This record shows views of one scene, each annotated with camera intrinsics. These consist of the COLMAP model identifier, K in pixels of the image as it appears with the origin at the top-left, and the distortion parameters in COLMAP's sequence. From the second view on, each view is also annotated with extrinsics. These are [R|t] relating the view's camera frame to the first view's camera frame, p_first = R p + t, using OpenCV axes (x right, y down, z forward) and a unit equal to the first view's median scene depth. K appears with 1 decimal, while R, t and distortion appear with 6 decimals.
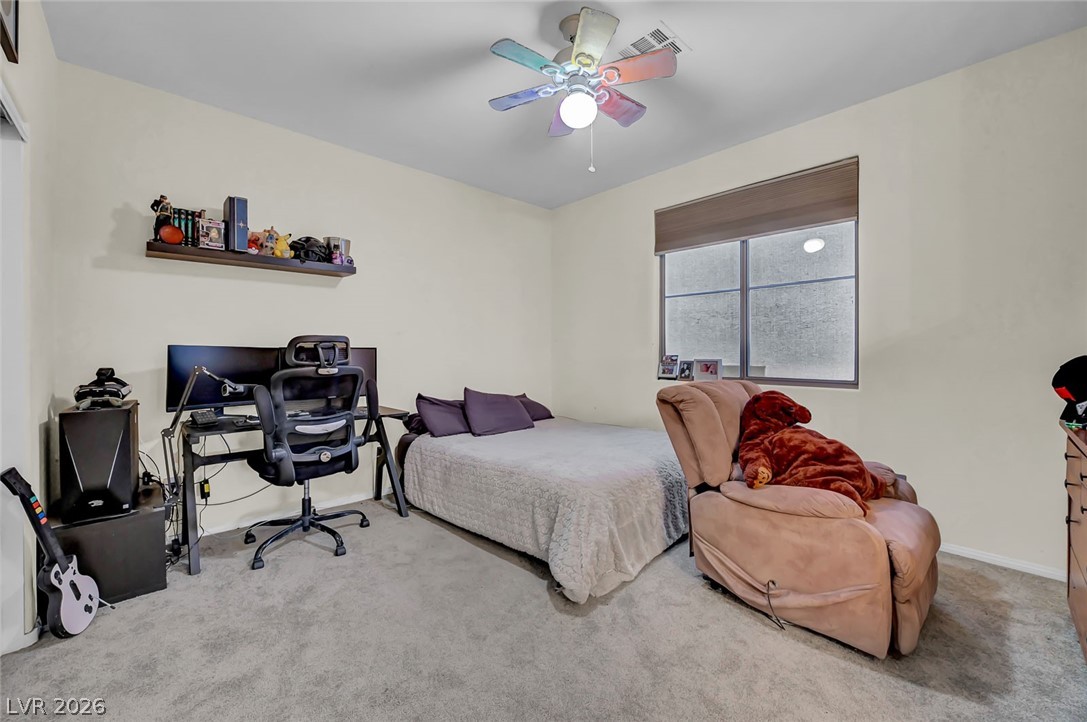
lens RADIAL K [[428.3, 0, 551.7], [0, 428.3, 354.0], [0, 0, 1]] dist [-0.000093, -0.000687]
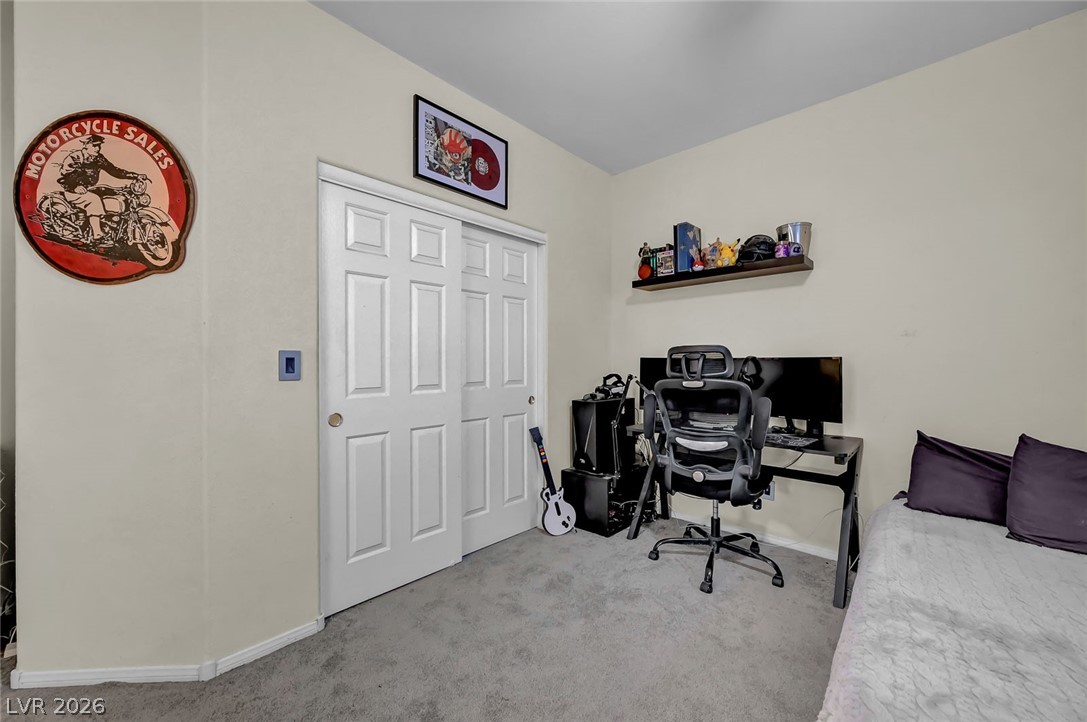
lens RADIAL K [[428.3, 0, 549.1], [0, 428.3, 363.9], [0, 0, 1]] dist [-0.000093, -0.000687]
pose [[0.071656, 0.006296, -0.997410, 0.428426], [-0.004556, 0.999972, 0.005985, -0.008680], [0.997419, 0.004115, 0.071682, 0.709281]]
